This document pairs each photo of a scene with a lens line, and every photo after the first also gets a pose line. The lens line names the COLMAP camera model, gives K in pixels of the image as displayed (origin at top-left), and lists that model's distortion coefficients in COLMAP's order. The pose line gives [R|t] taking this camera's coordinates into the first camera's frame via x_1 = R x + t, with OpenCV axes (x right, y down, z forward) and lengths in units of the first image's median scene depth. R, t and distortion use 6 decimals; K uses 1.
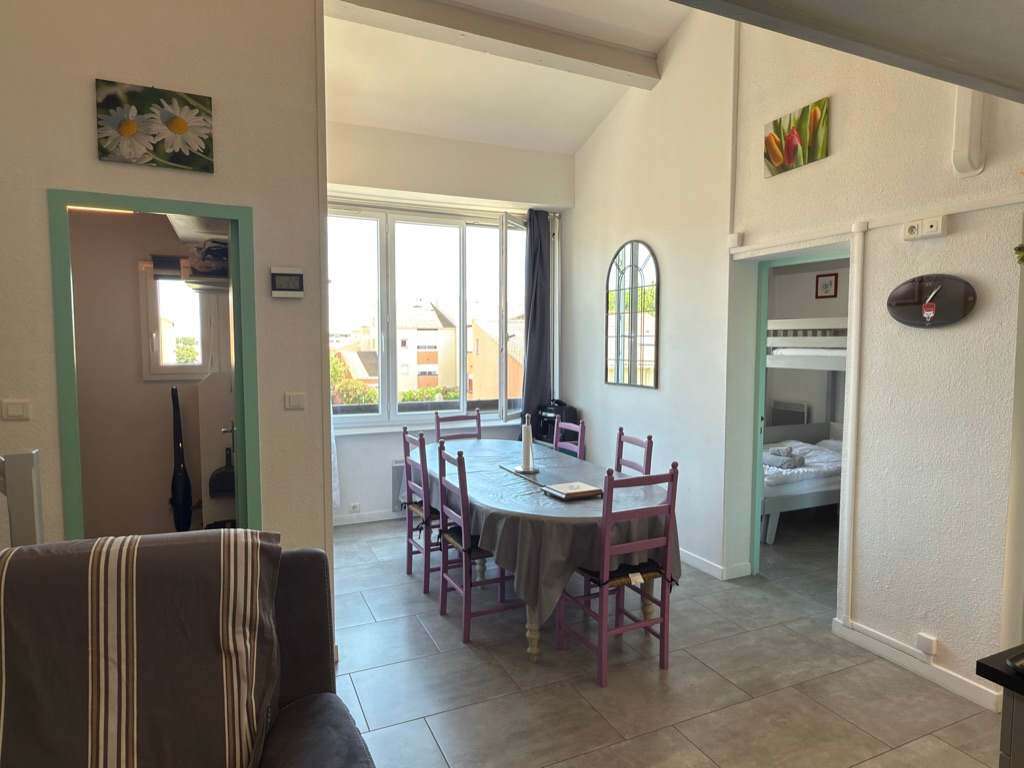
lens RADIAL K [[613.4, 0, 512.0], [0, 613.4, 384.0], [0, 0, 1]] dist [-0.002014, -0.000630]
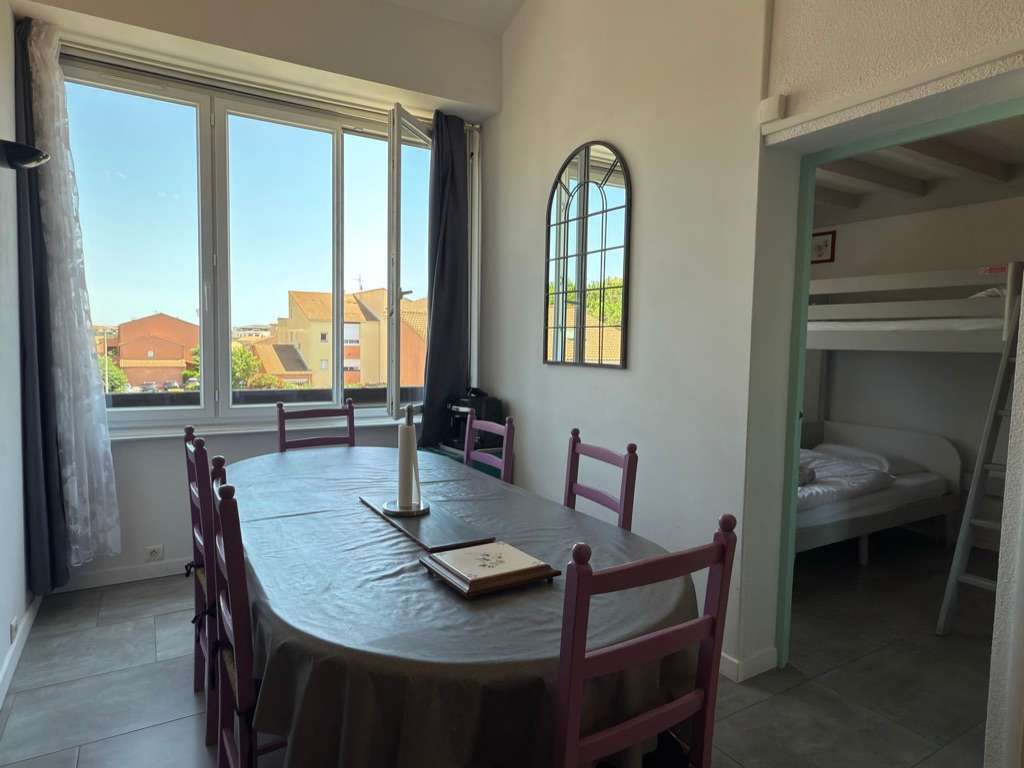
lens RADIAL K [[613.4, 0, 512.0], [0, 613.4, 384.0], [0, 0, 1]] dist [-0.002014, -0.000630]
pose [[0.993120, 0.009019, 0.116753, 0.040097], [-0.009362, 0.999953, 0.002387, 0.021843], [-0.116726, -0.003464, 0.993158, 0.346822]]
